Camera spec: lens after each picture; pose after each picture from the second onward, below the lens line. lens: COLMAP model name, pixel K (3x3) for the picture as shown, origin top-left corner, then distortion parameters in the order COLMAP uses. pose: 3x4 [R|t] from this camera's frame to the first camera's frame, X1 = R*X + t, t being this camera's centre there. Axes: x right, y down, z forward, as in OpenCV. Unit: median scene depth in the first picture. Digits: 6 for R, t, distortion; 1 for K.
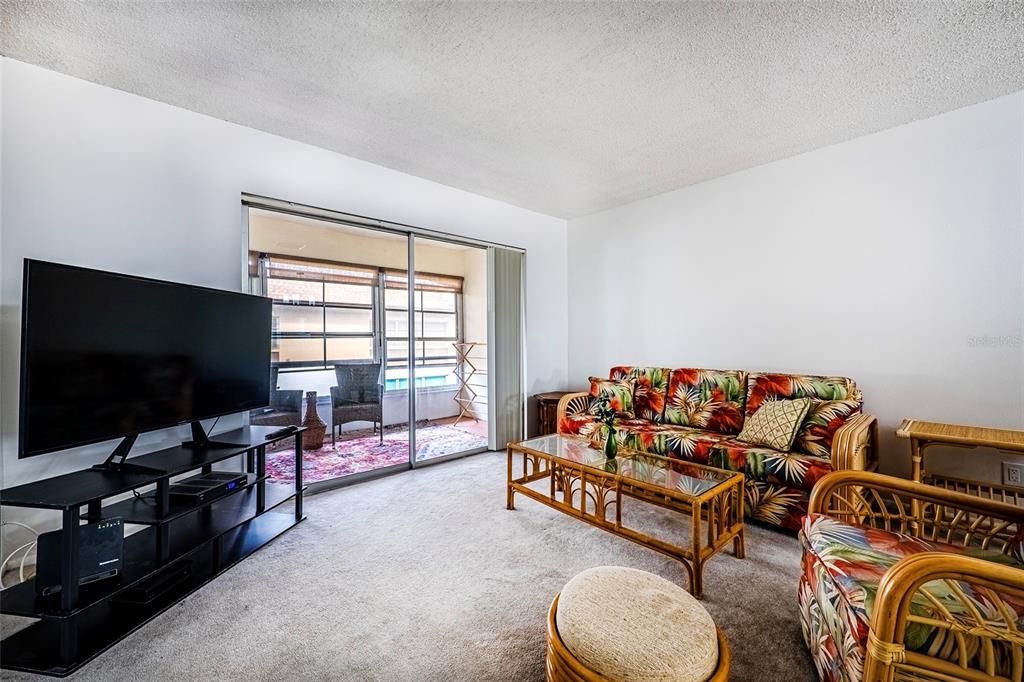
lens RADIAL K [[404.6, 0, 516.9], [0, 404.6, 342.5], [0, 0, 1]] dist [-0.000698, -0.000249]
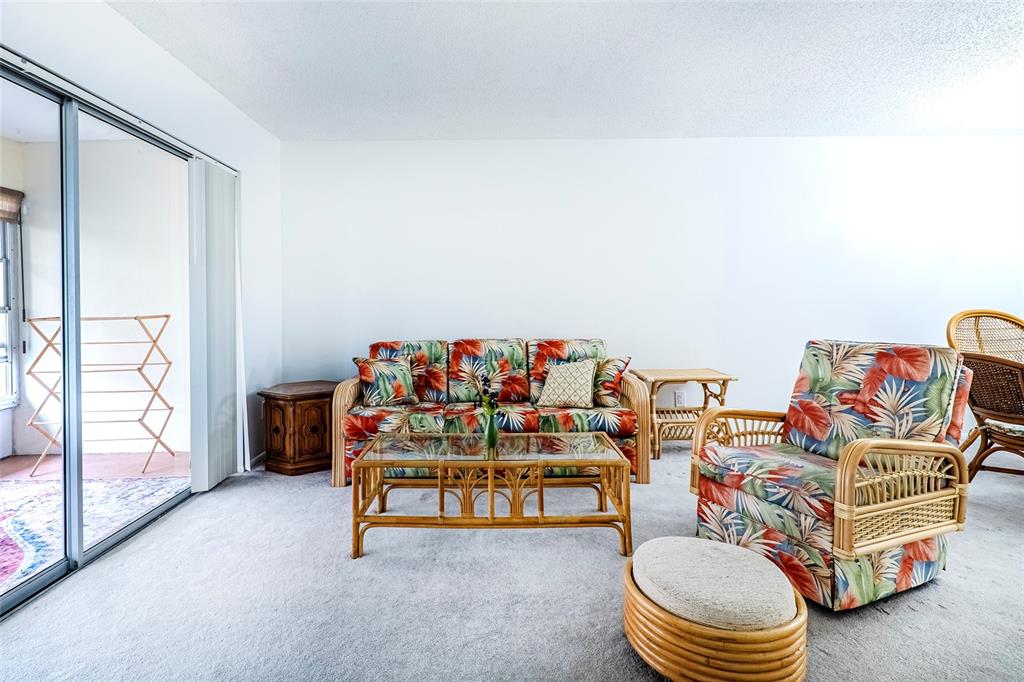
lens RADIAL K [[495.3, 0, 490.7], [0, 495.3, 304.5], [0, 0, 1]] dist [0.005004, 0.000608]
pose [[0.670125, -0.002029, 0.742245, -0.400351], [0.011565, 0.999903, -0.007707, -0.006132], [-0.742158, 0.013749, 0.670084, 0.213819]]
